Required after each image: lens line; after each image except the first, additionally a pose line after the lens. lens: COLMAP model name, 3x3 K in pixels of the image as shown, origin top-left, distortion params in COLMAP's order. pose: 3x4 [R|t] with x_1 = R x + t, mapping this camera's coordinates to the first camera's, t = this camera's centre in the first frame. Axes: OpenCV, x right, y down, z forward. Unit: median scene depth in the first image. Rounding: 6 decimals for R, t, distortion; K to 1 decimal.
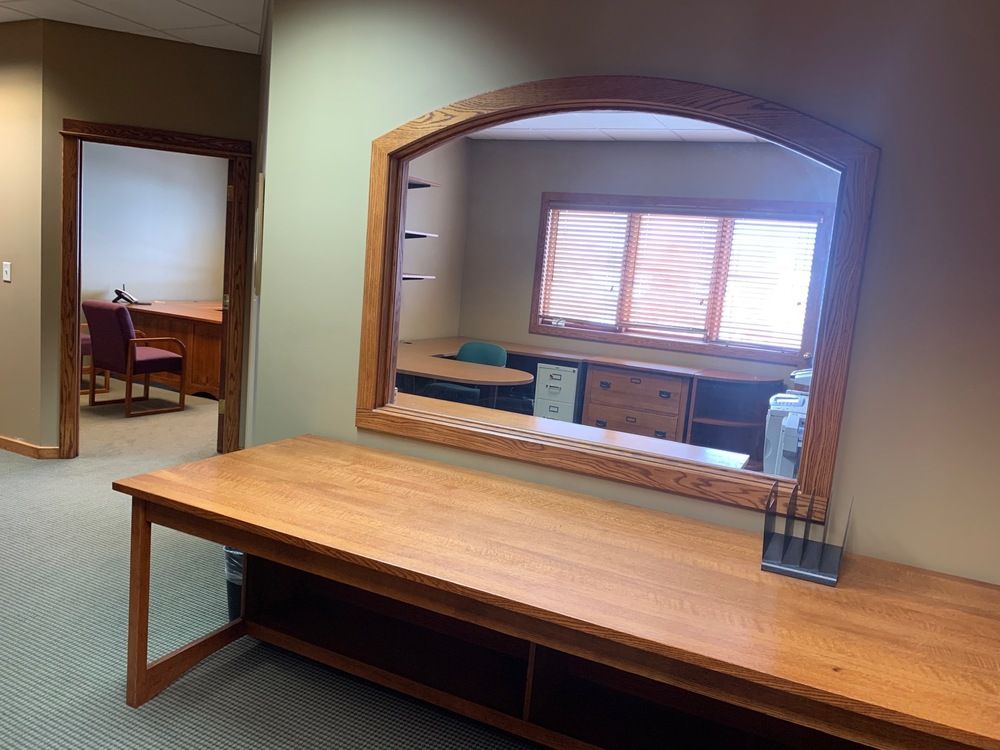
lens RADIAL K [[775.9, 0, 494.0], [0, 775.9, 376.6], [0, 0, 1]] dist [0.030451, -0.033361]
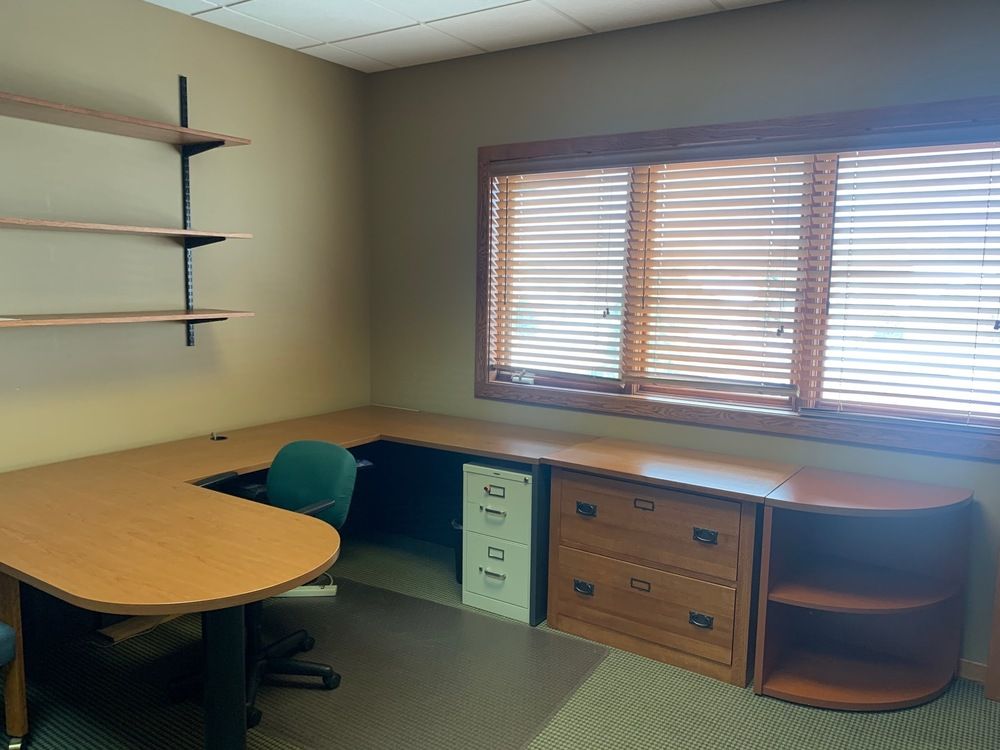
lens RADIAL K [[775.9, 0, 506.1], [0, 775.9, 364.3], [0, 0, 1]] dist [0.030451, -0.033361]
pose [[0.990181, -0.050734, -0.130260, 0.156130], [0.045411, 0.998020, -0.043523, -0.060041], [0.132210, 0.037180, 0.990524, 0.483370]]
